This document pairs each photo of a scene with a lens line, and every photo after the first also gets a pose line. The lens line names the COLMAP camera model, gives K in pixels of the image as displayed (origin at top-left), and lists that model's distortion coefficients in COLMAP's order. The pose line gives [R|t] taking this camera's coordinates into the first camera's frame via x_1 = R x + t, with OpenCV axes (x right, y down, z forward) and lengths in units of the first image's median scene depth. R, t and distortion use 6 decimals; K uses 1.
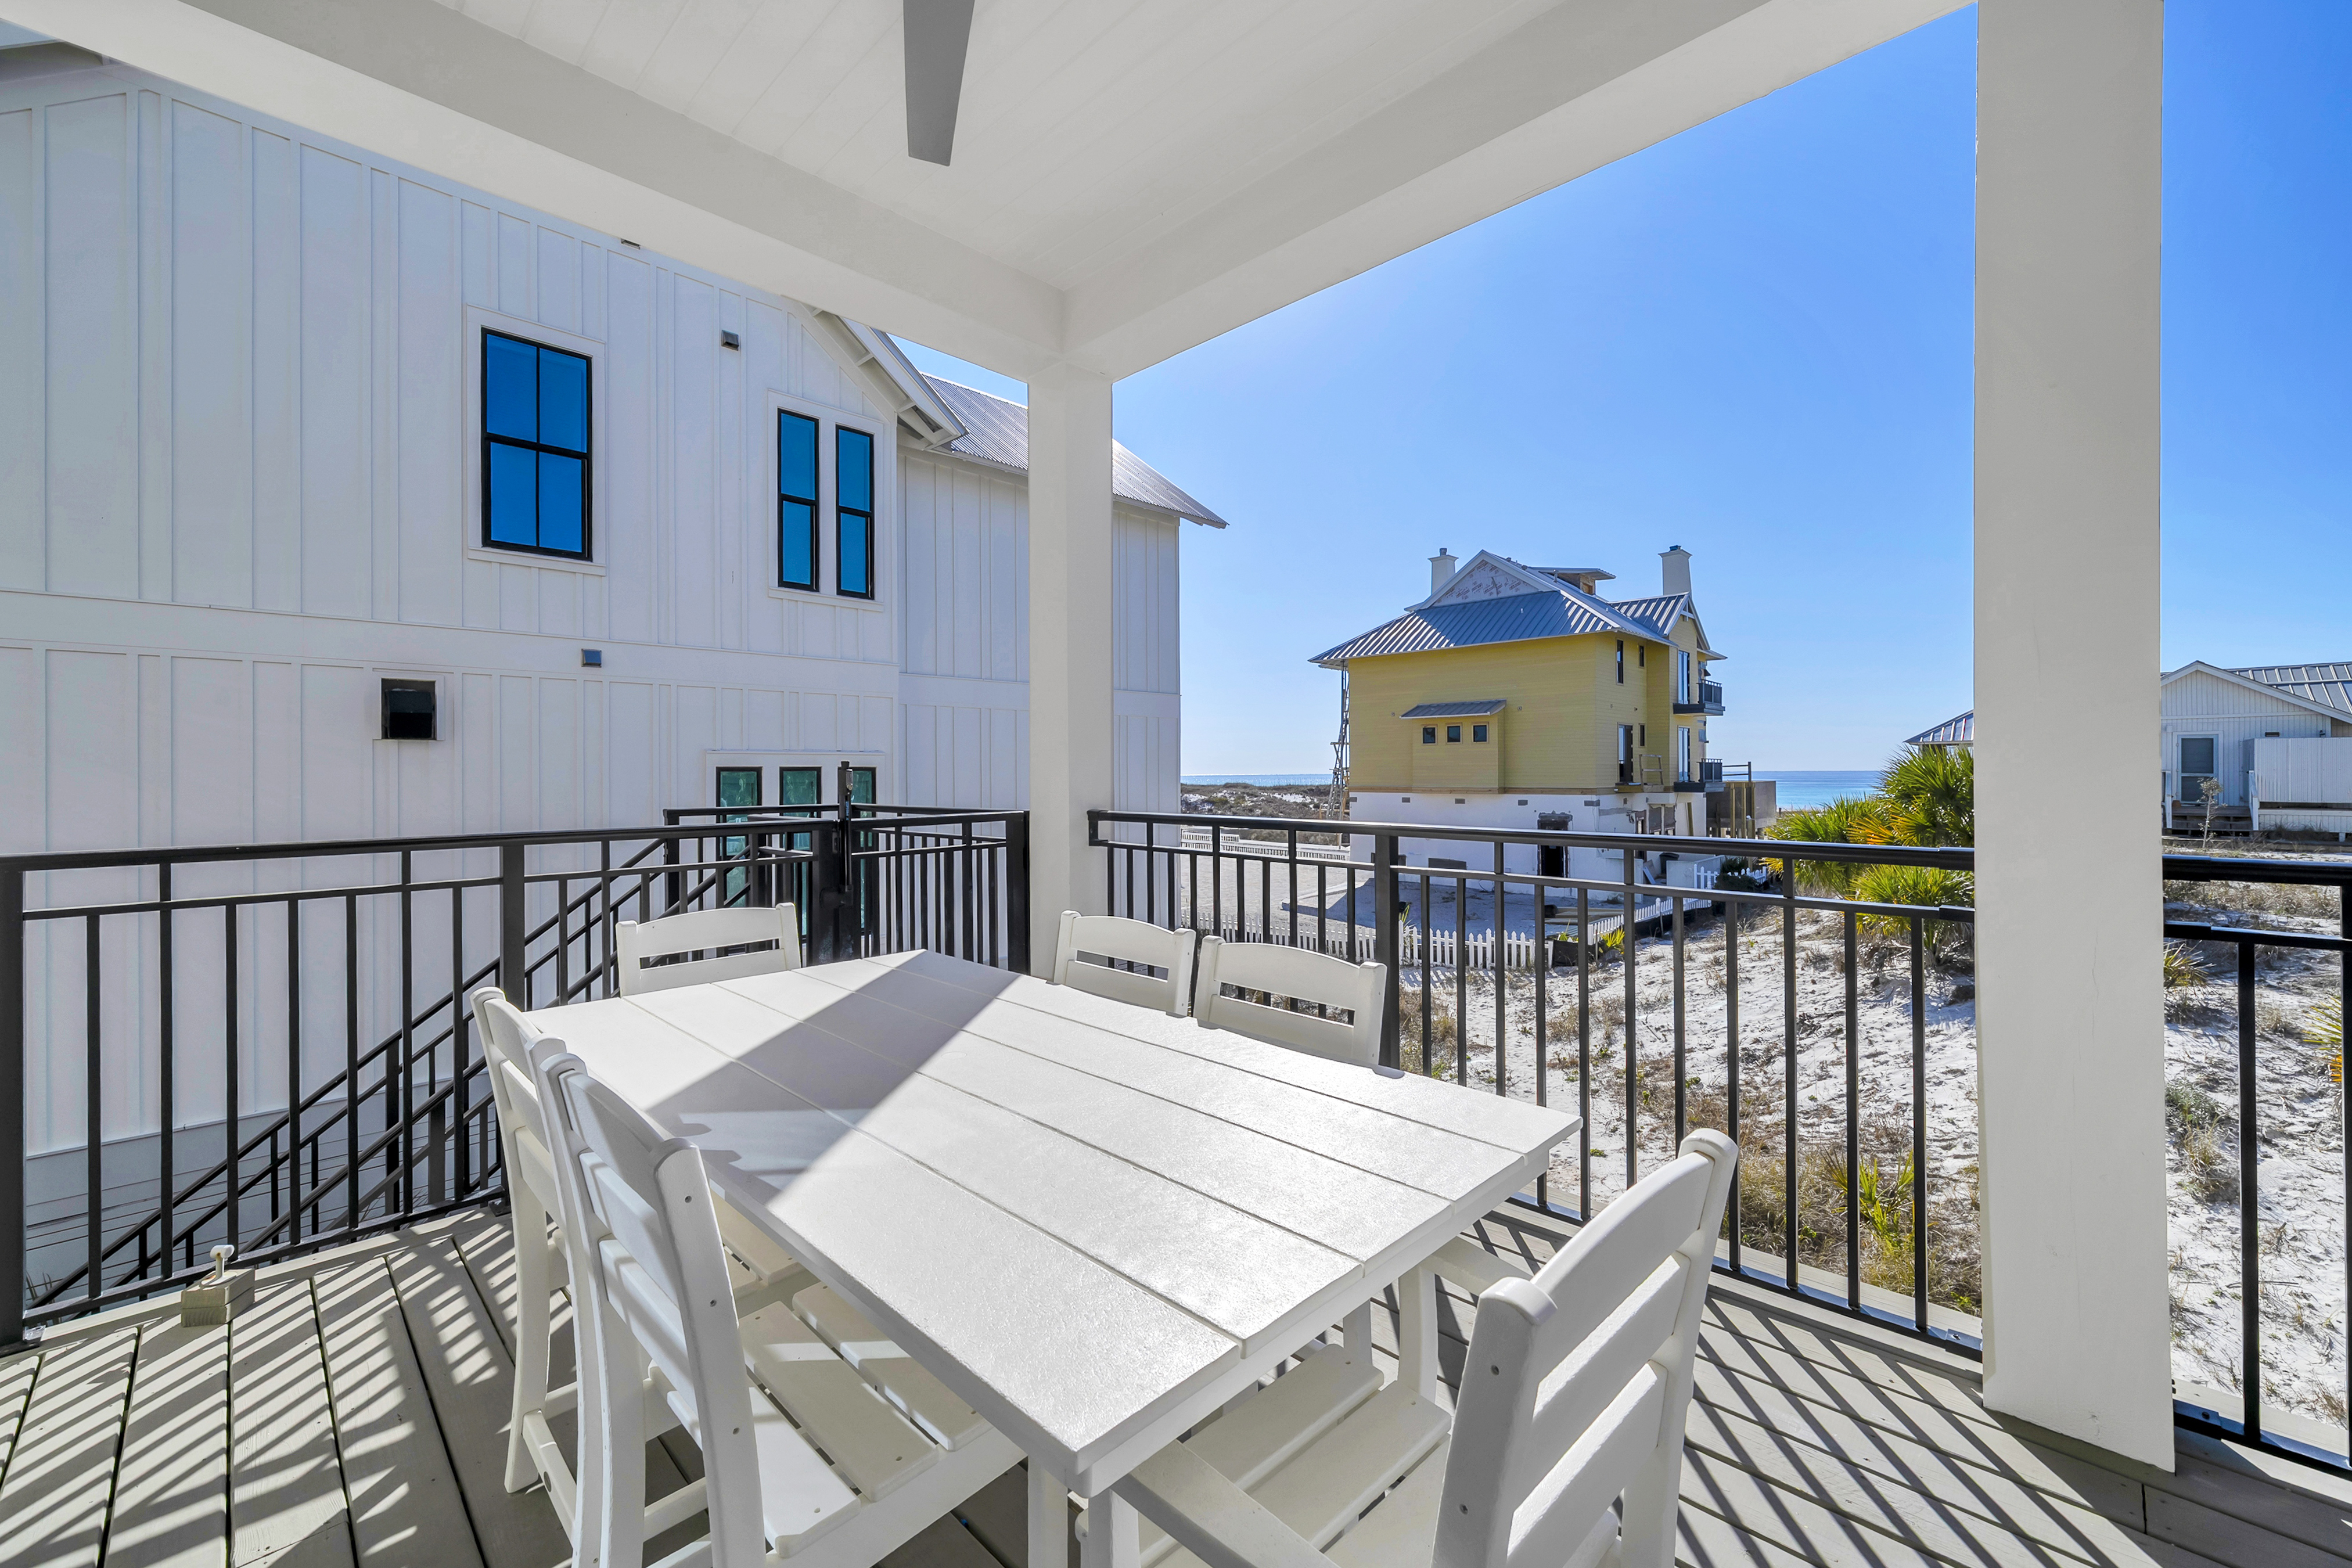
lens RADIAL K [[943.6, 0, 1192.7], [0, 943.6, 767.6], [0, 0, 1]] dist [0.000666, -0.000641]
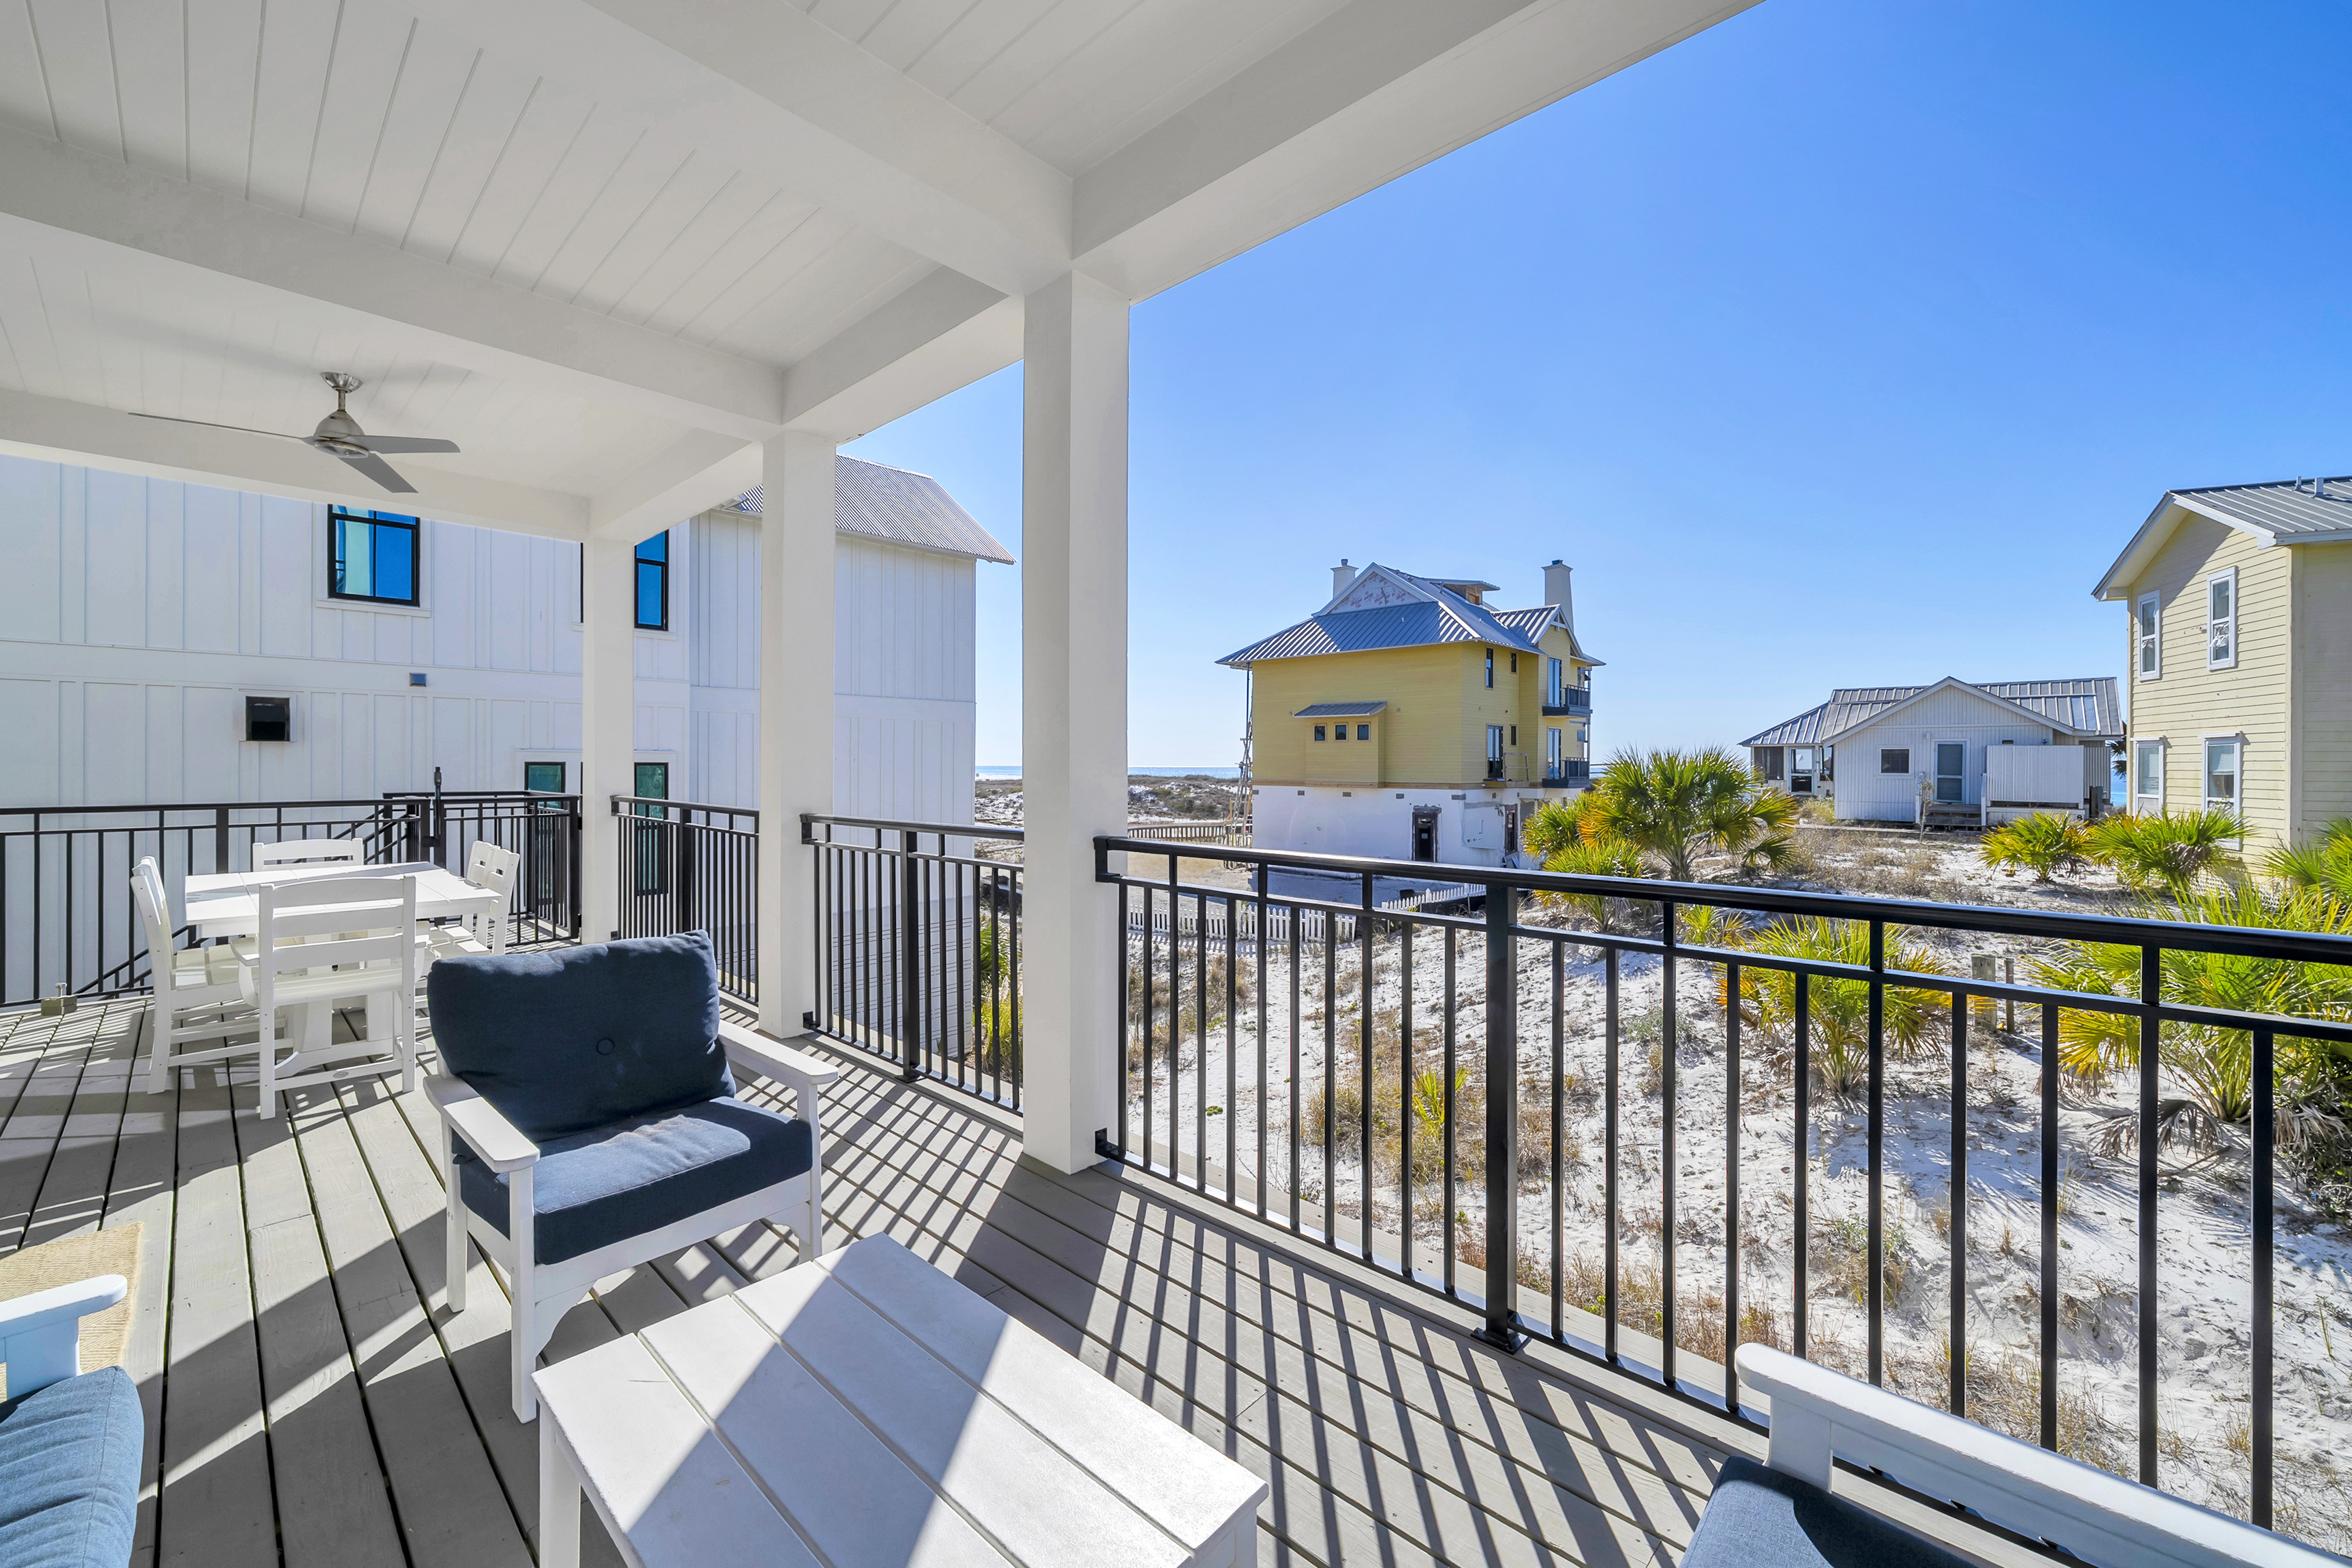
lens RADIAL K [[943.6, 0, 1213.4], [0, 943.6, 761.9], [0, 0, 1]] dist [0.000666, -0.000641]
pose [[0.999600, 0.009725, 0.026575, 0.109608], [-0.009810, 0.999947, 0.003037, -0.003748], [-0.026544, -0.003297, 0.999642, -0.087633]]
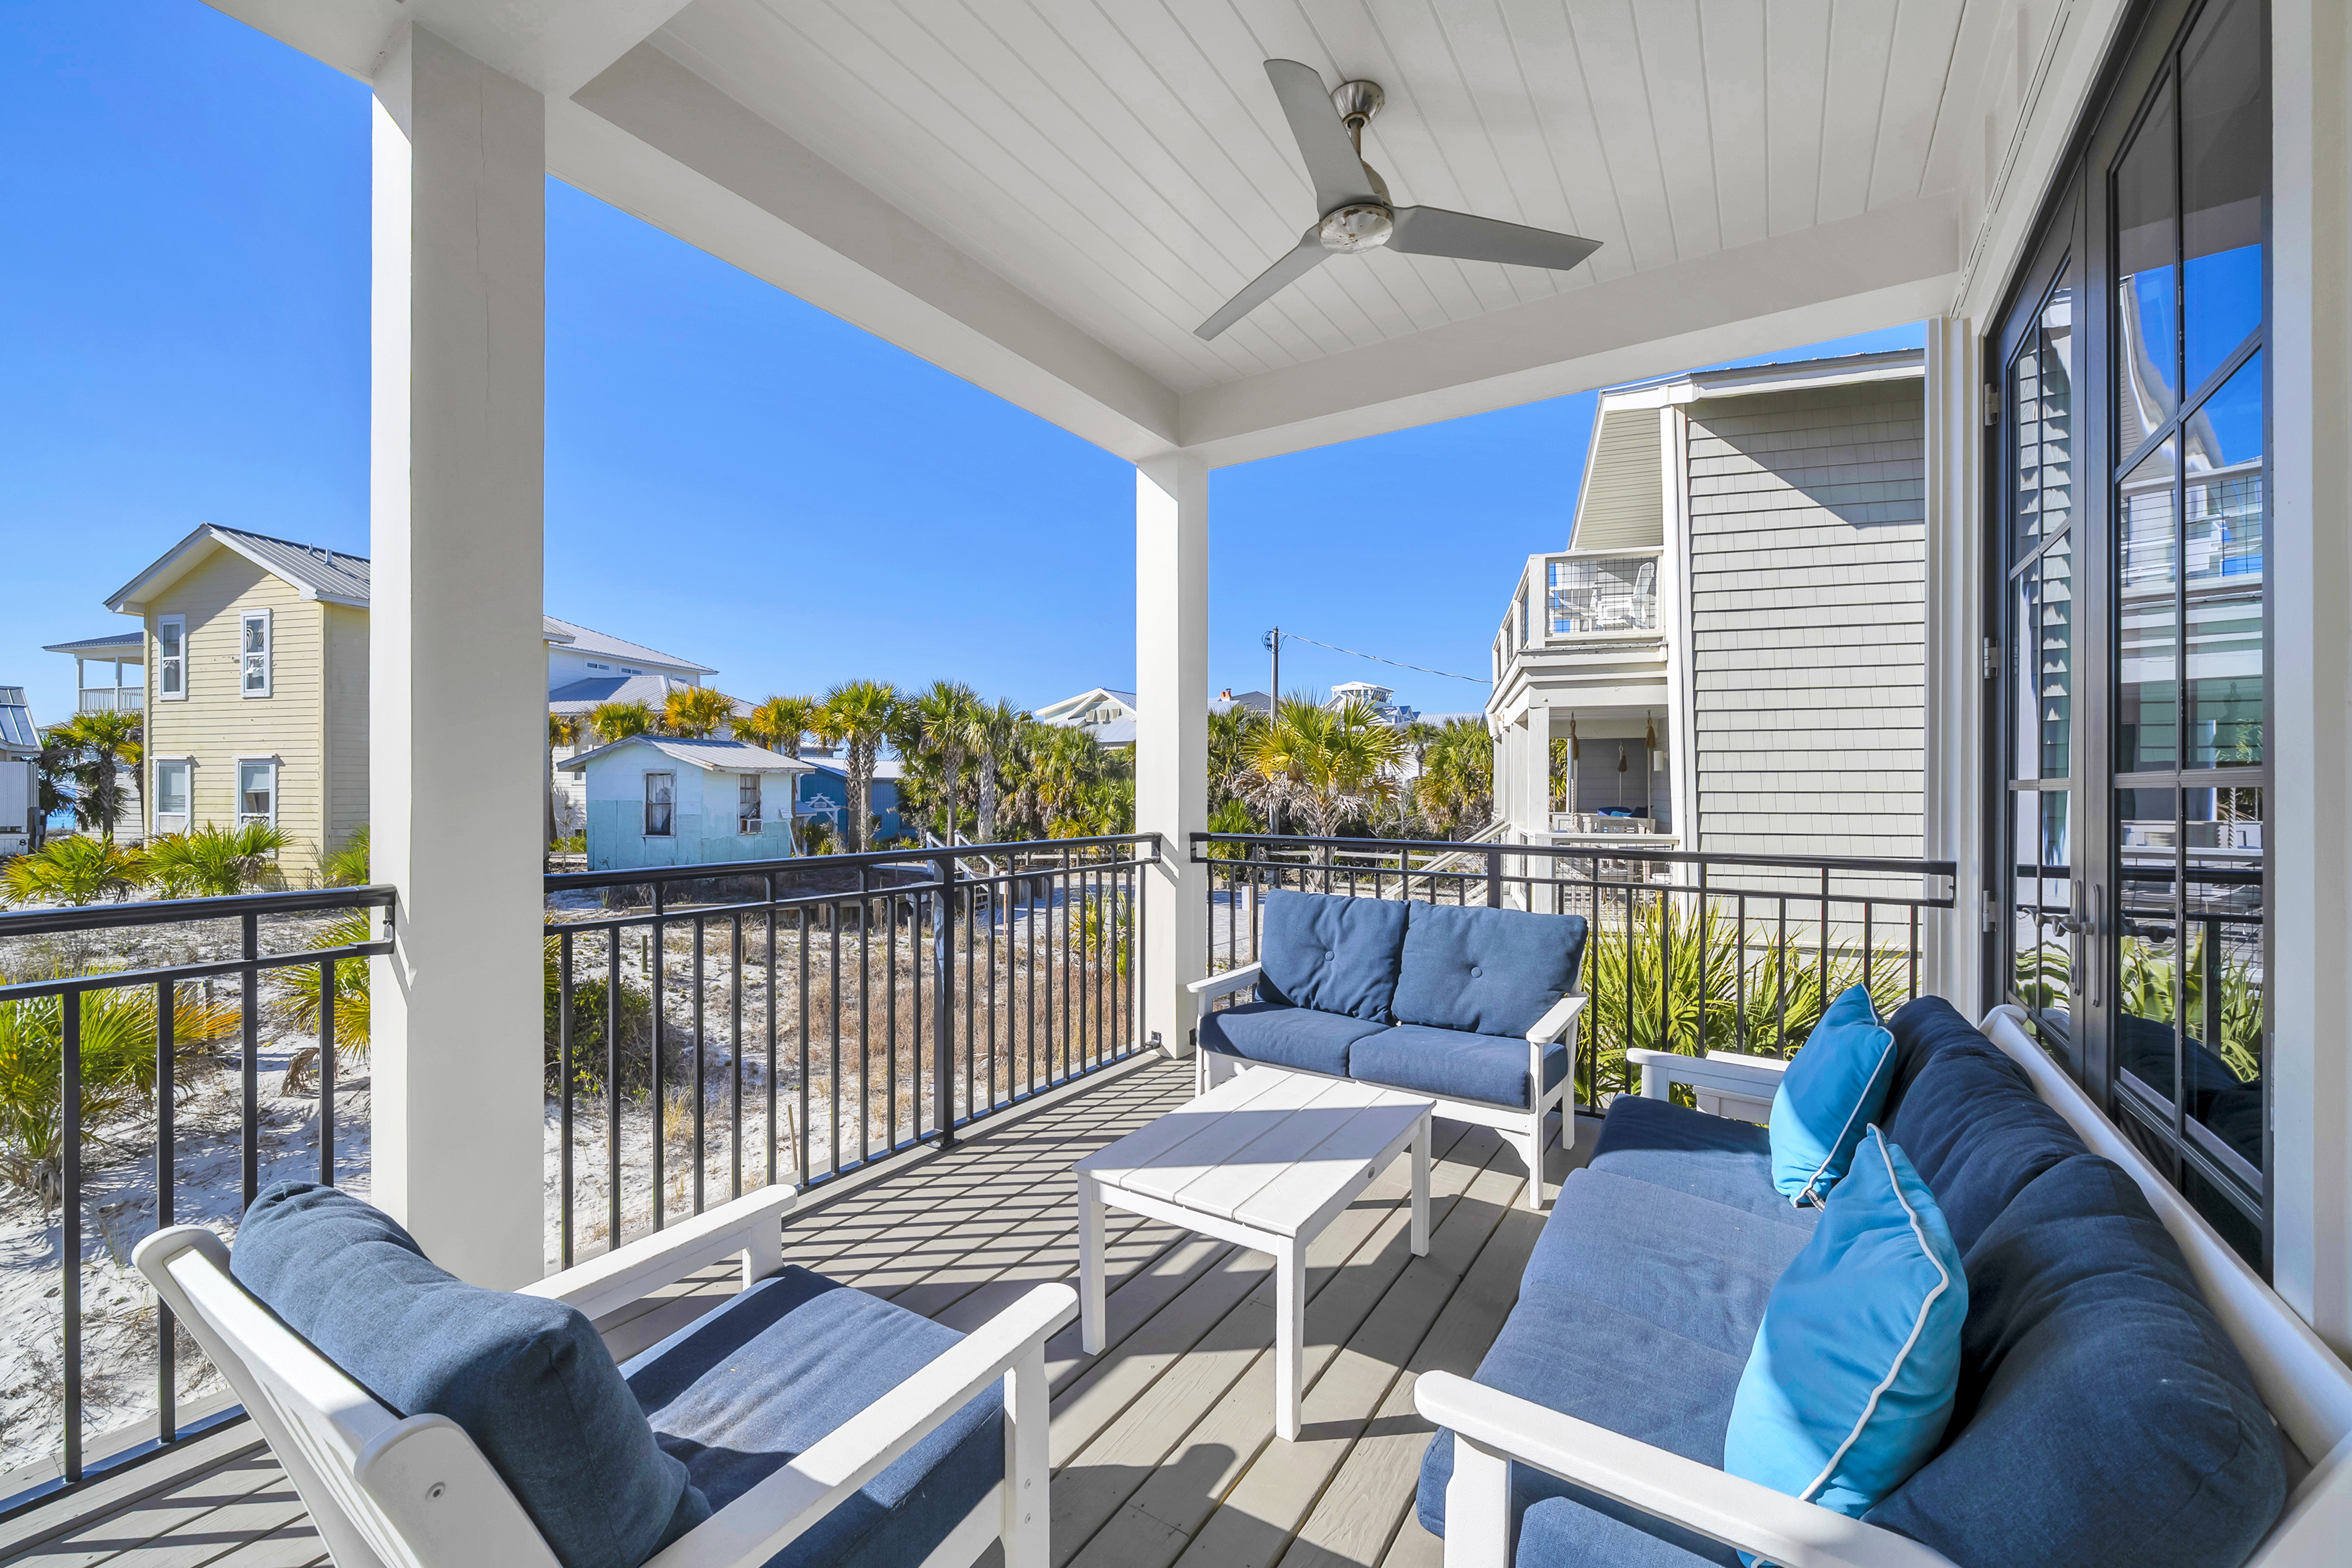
lens RADIAL K [[943.6, 0, 1135.4], [0, 943.6, 791.6], [0, 0, 1]] dist [0.000666, -0.000641]
pose [[-0.168810, 0.003733, 0.985642, 0.024171], [-0.006268, 0.999969, -0.004861, -0.001771], [-0.985629, -0.006998, -0.168781, -0.023685]]
